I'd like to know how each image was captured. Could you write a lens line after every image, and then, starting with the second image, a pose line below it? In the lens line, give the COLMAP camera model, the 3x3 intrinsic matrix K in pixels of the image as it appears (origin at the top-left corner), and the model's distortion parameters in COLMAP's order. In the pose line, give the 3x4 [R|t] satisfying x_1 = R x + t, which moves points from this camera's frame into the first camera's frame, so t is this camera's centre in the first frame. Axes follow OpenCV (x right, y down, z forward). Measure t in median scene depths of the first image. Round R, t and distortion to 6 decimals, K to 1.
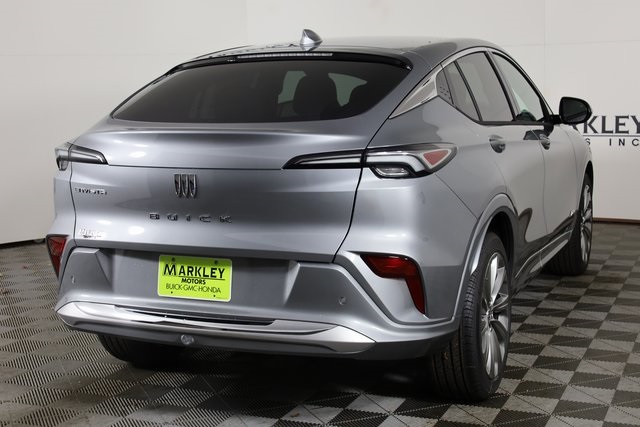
lens RADIAL K [[967.9, 0, 319.4], [0, 967.9, 211.8], [0, 0, 1]] dist [-0.043819, 0.000000]
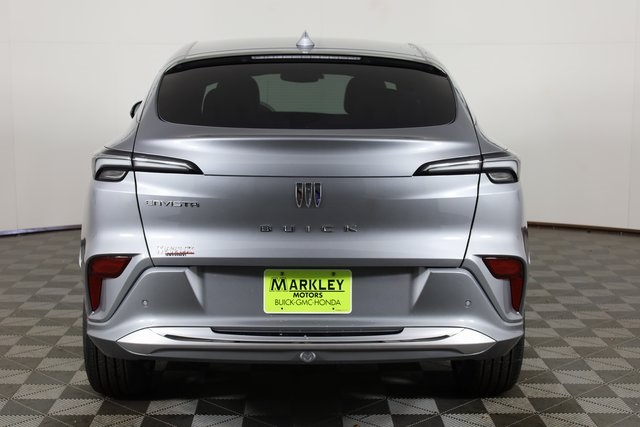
lens RADIAL K [[972.0, 0, 319.7], [0, 972.0, 217.0], [0, 0, 1]] dist [0.001806, 0.000000]
pose [[0.912172, -0.036734, 0.408159, -0.511290], [0.032020, 0.999318, 0.018378, -0.022477], [-0.408556, -0.003694, 0.912726, 0.120600]]
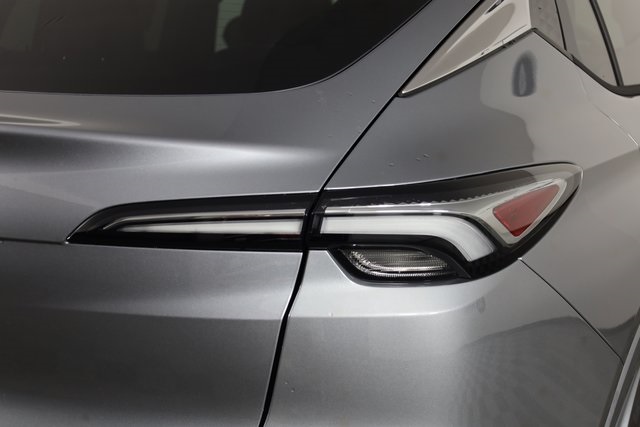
lens RADIAL K [[1182.3, 0, 319.9], [0, 1182.3, 214.2], [0, 0, 1]] dist [-0.055365, 0.000000]
pose [[0.998645, 0.046379, -0.023602, 0.055249], [-0.044818, 0.997017, 0.062838, -0.079752], [0.026446, -0.061695, 0.997745, 0.569608]]
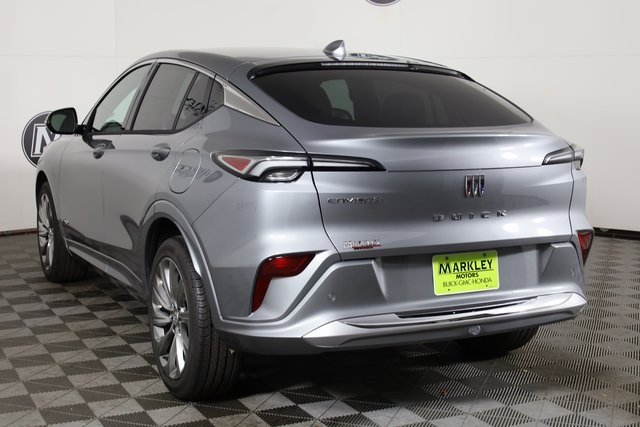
lens RADIAL K [[967.9, 0, 319.8], [0, 967.9, 210.6], [0, 0, 1]] dist [-0.043819, 0.000000]
pose [[0.647065, -0.074774, 0.758760, -1.043355], [0.085780, 0.996000, 0.025000, -0.040186], [-0.757594, 0.048910, 0.650891, 0.429549]]
